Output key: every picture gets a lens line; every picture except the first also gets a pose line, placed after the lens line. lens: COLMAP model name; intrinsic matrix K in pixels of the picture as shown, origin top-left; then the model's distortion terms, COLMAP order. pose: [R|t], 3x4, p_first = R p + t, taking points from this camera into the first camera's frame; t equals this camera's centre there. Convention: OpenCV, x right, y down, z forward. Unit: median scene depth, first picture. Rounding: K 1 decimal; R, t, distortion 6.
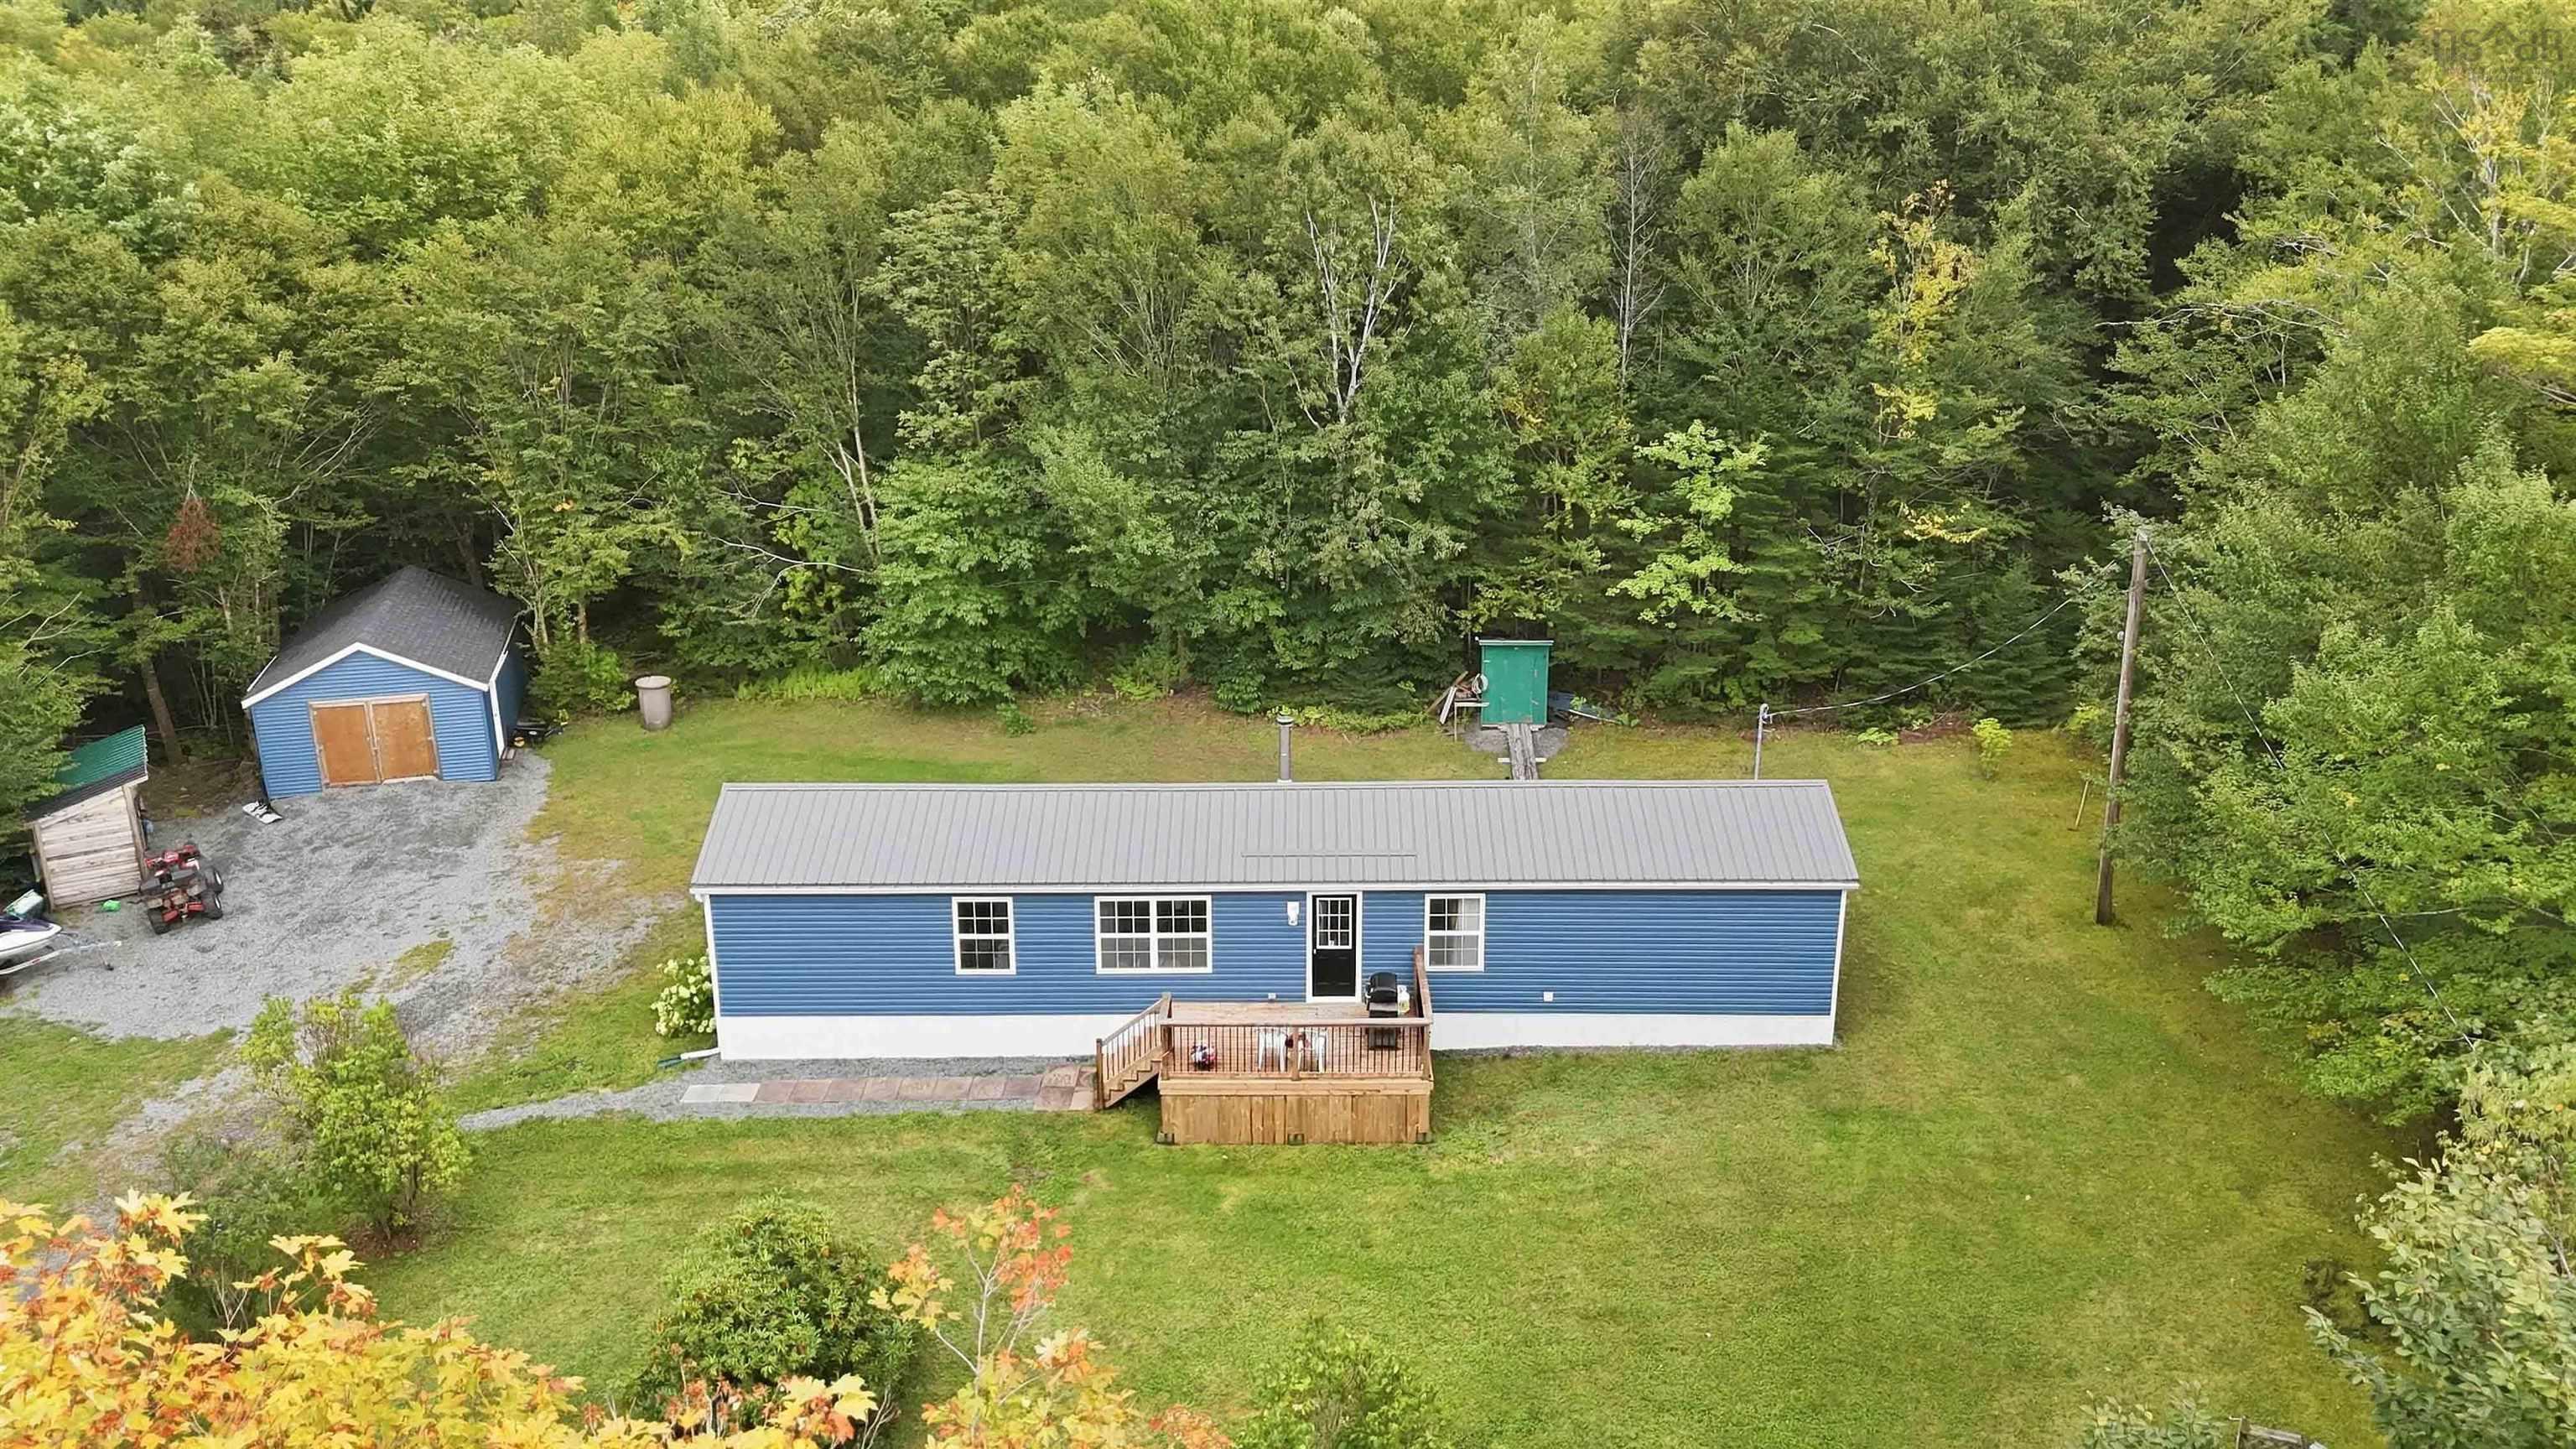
lens RADIAL K [[1887.3, 0, 1292.7], [0, 1887.3, 712.9], [0, 0, 1]] dist [0.108455, -0.137520]
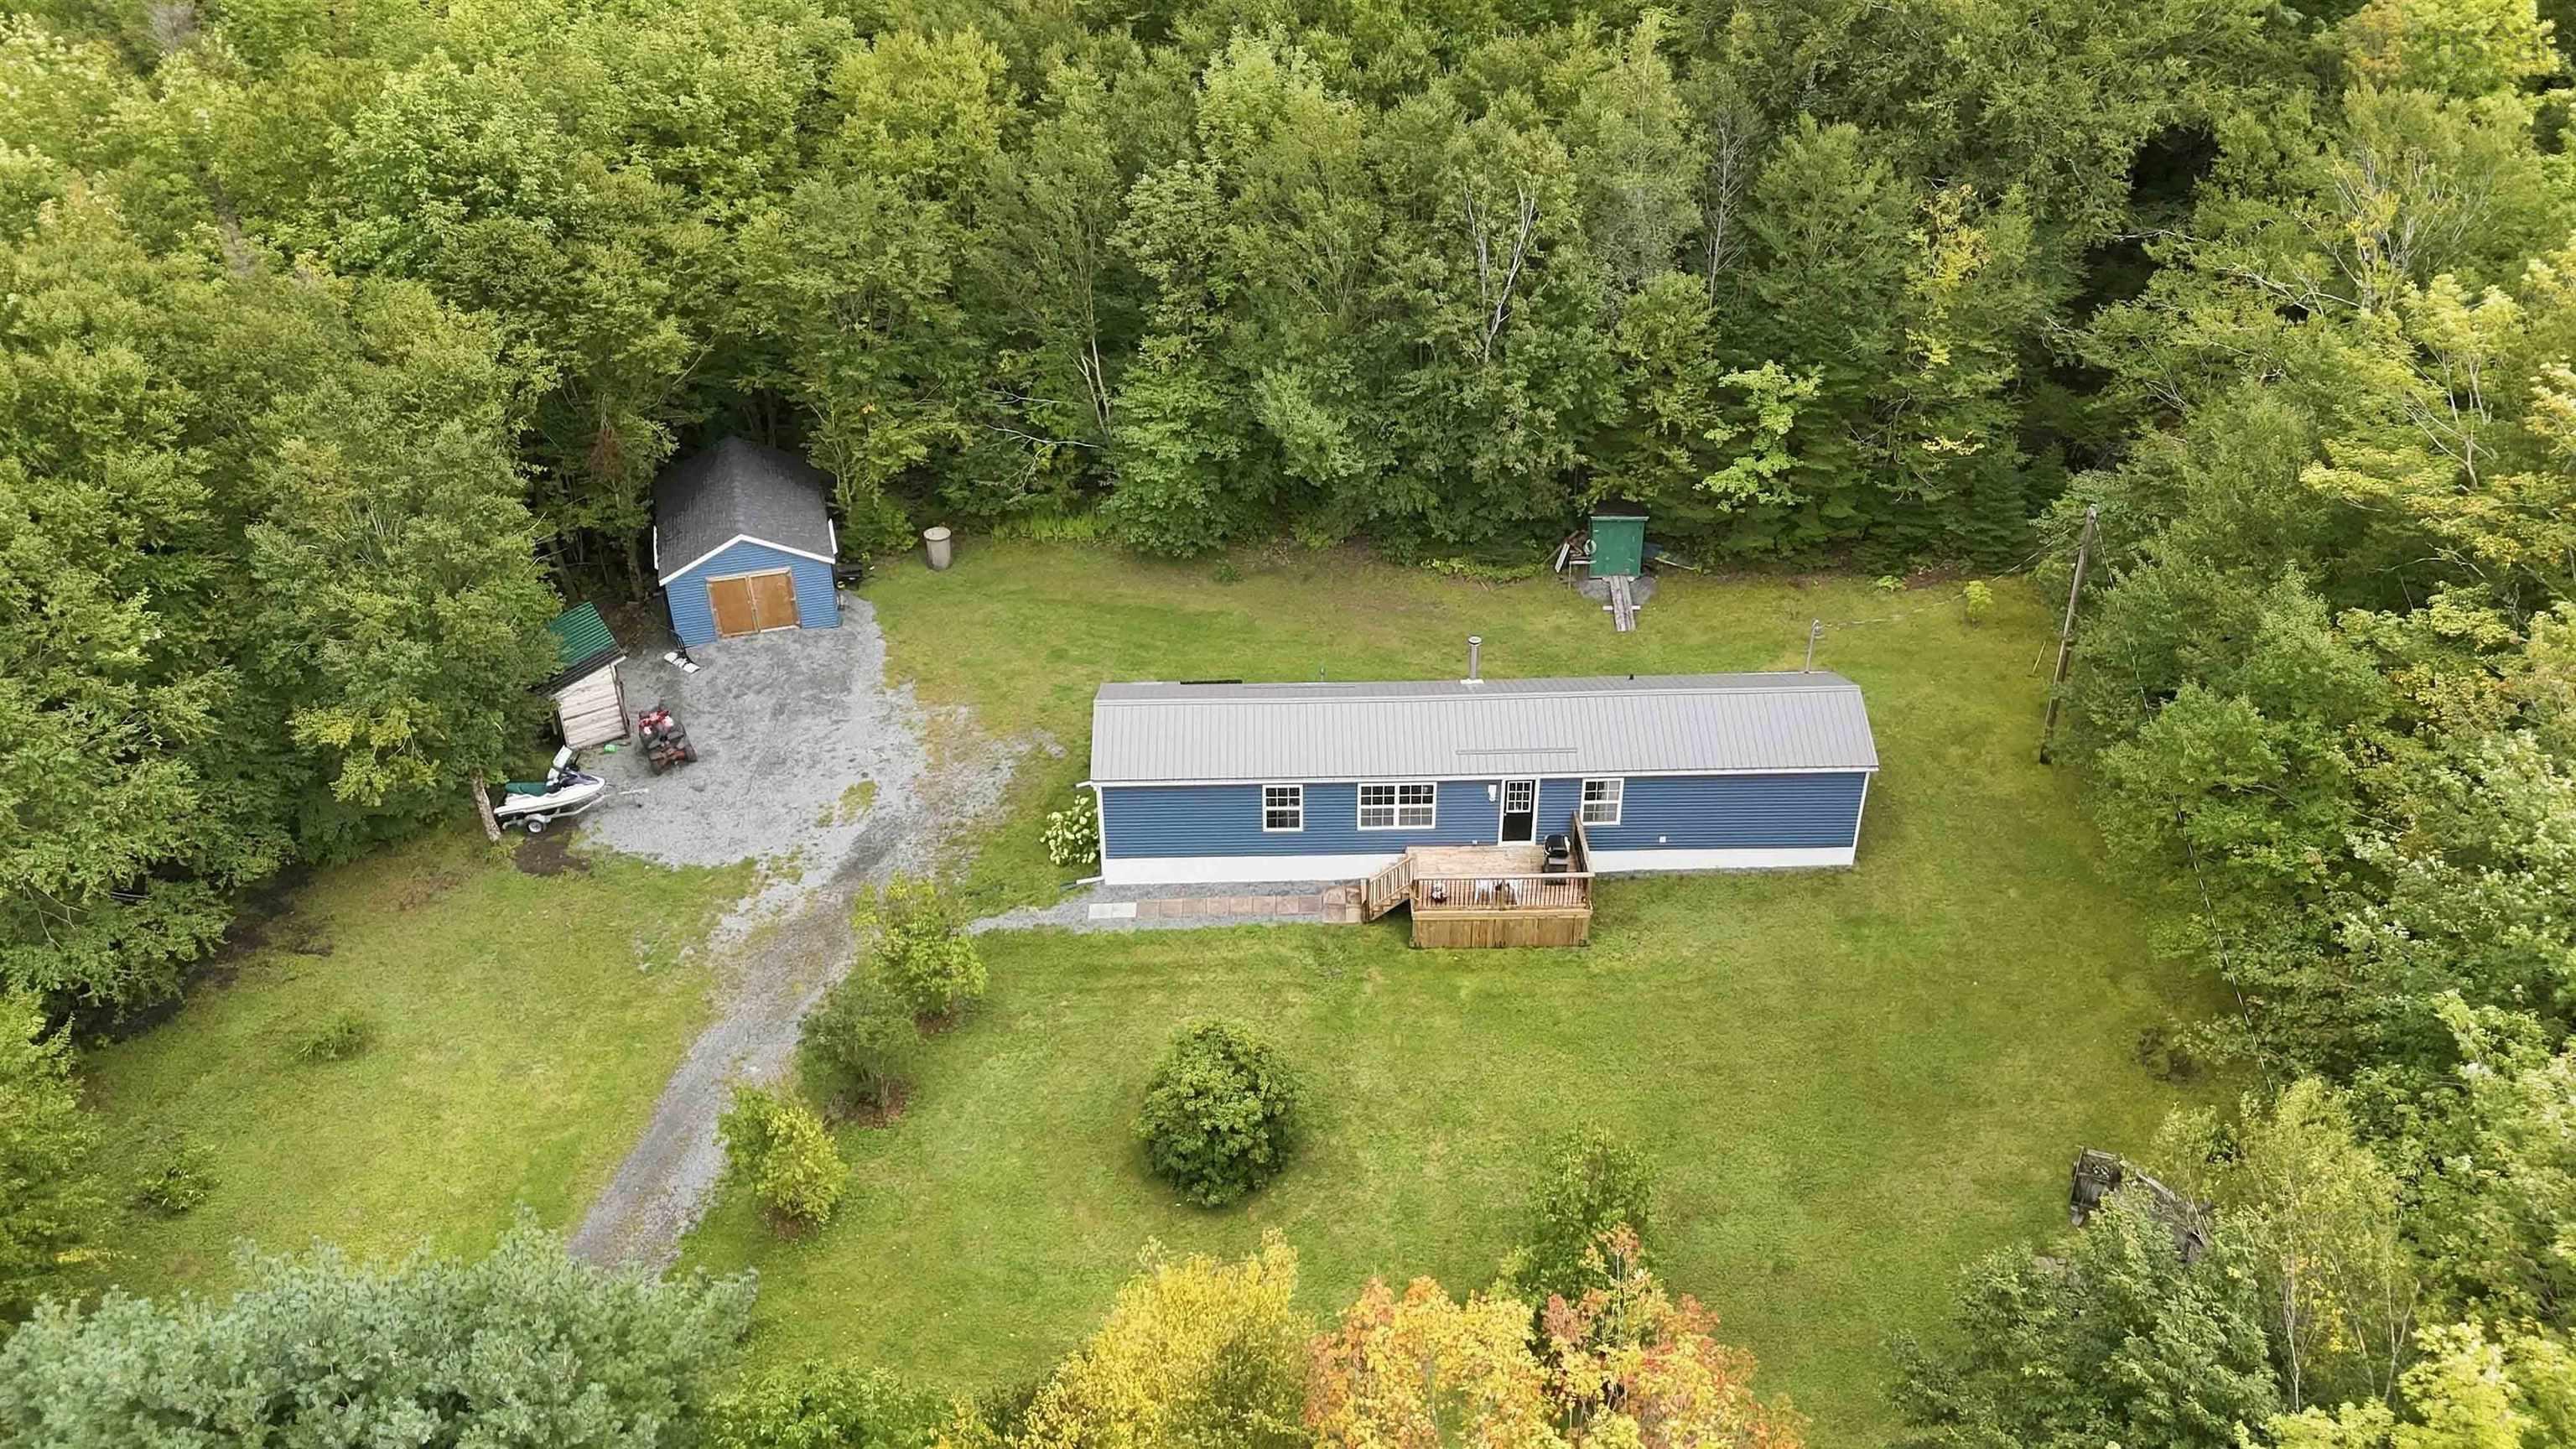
lens RADIAL K [[1887.3, 0, 1292.7], [0, 1887.3, 712.9], [0, 0, 1]] dist [0.108455, -0.137520]
pose [[0.999835, -0.016172, 0.008281, -0.135922], [0.013726, 0.970952, 0.238878, -0.251014], [-0.011904, -0.238725, 0.971014, -0.337935]]
